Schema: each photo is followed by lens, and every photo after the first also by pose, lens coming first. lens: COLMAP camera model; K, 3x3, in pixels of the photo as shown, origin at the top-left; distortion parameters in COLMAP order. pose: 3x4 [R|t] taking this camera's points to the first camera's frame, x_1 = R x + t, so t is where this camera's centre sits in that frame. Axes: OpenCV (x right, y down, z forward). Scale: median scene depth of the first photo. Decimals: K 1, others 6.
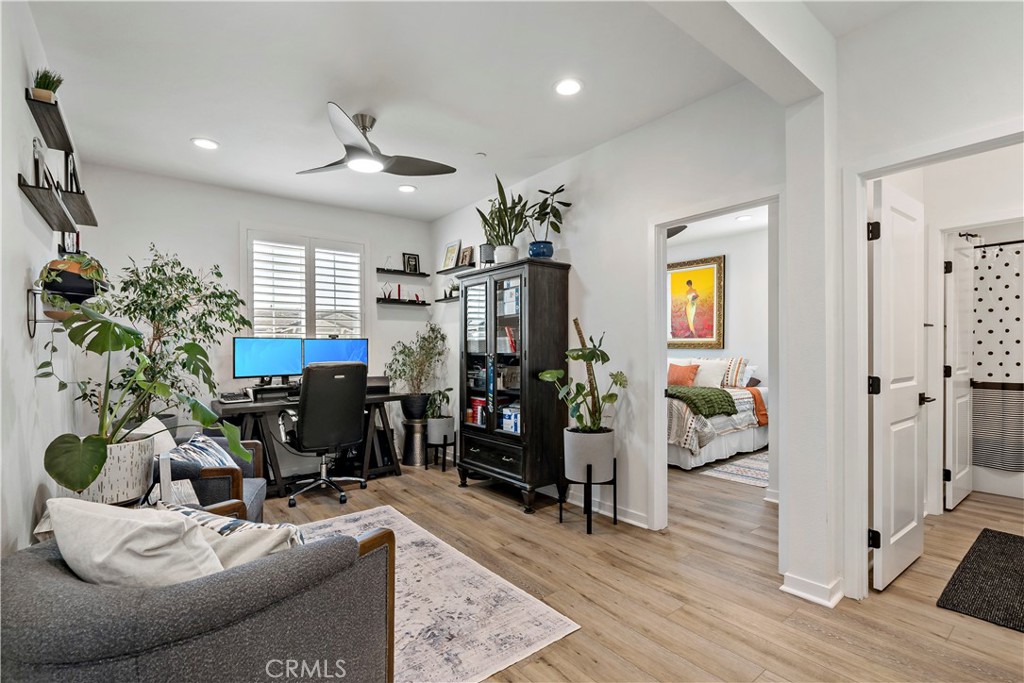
lens RADIAL K [[460.9, 0, 512.0], [0, 460.9, 350.8], [0, 0, 1]] dist [-0.001706, 0.000017]
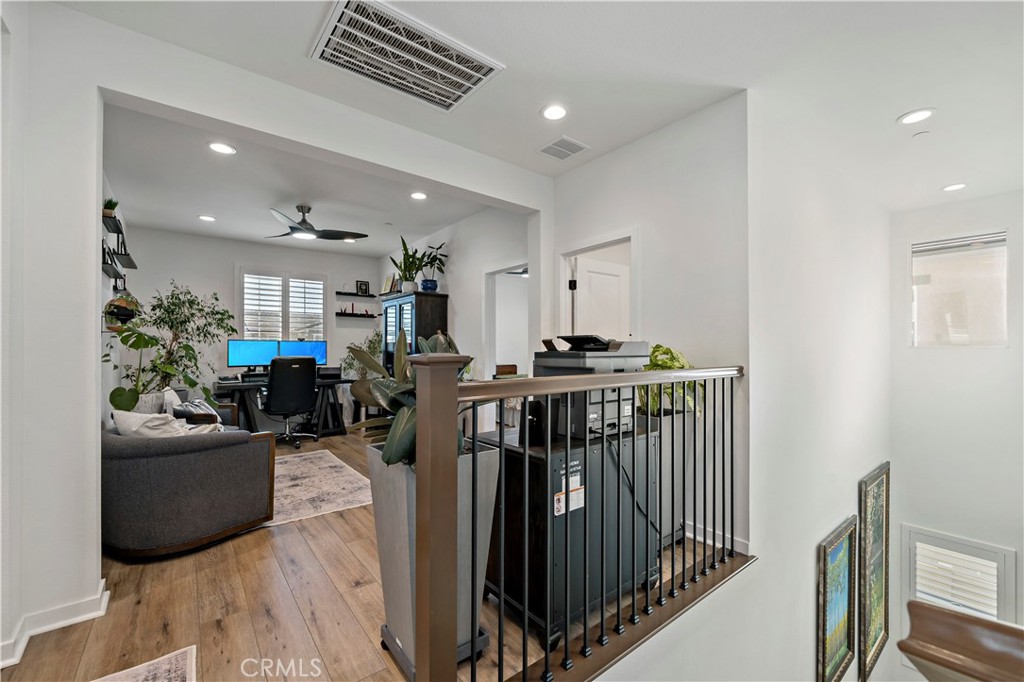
lens RADIAL K [[409.4, 0, 518.8], [0, 409.4, 347.3], [0, 0, 1]] dist [-0.000480, 0.000309]
pose [[0.999808, 0.007918, 0.017899, 0.397327], [-0.007762, 0.999931, -0.008779, -0.000286], [-0.017967, 0.008639, 0.999801, -0.437479]]
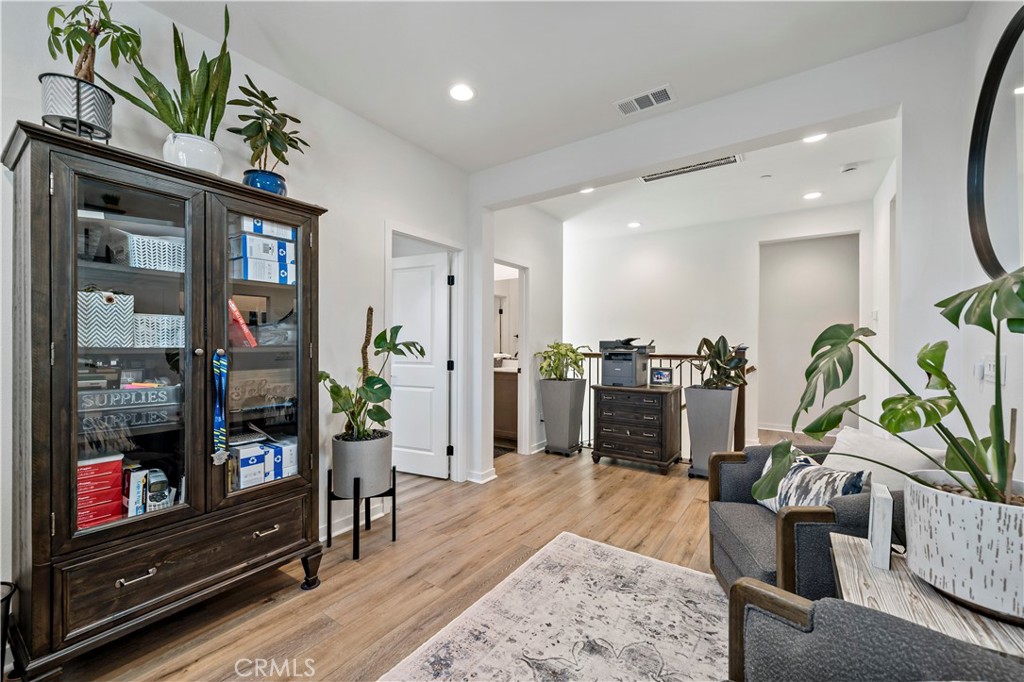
lens RADIAL K [[409.4, 0, 514.5], [0, 409.4, 347.7], [0, 0, 1]] dist [-0.000480, 0.000309]
pose [[-0.287643, 0.002095, 0.957735, -0.682190], [0.002145, 0.999997, -0.001543, 0.007516], [-0.957735, 0.001610, -0.287647, 0.980612]]
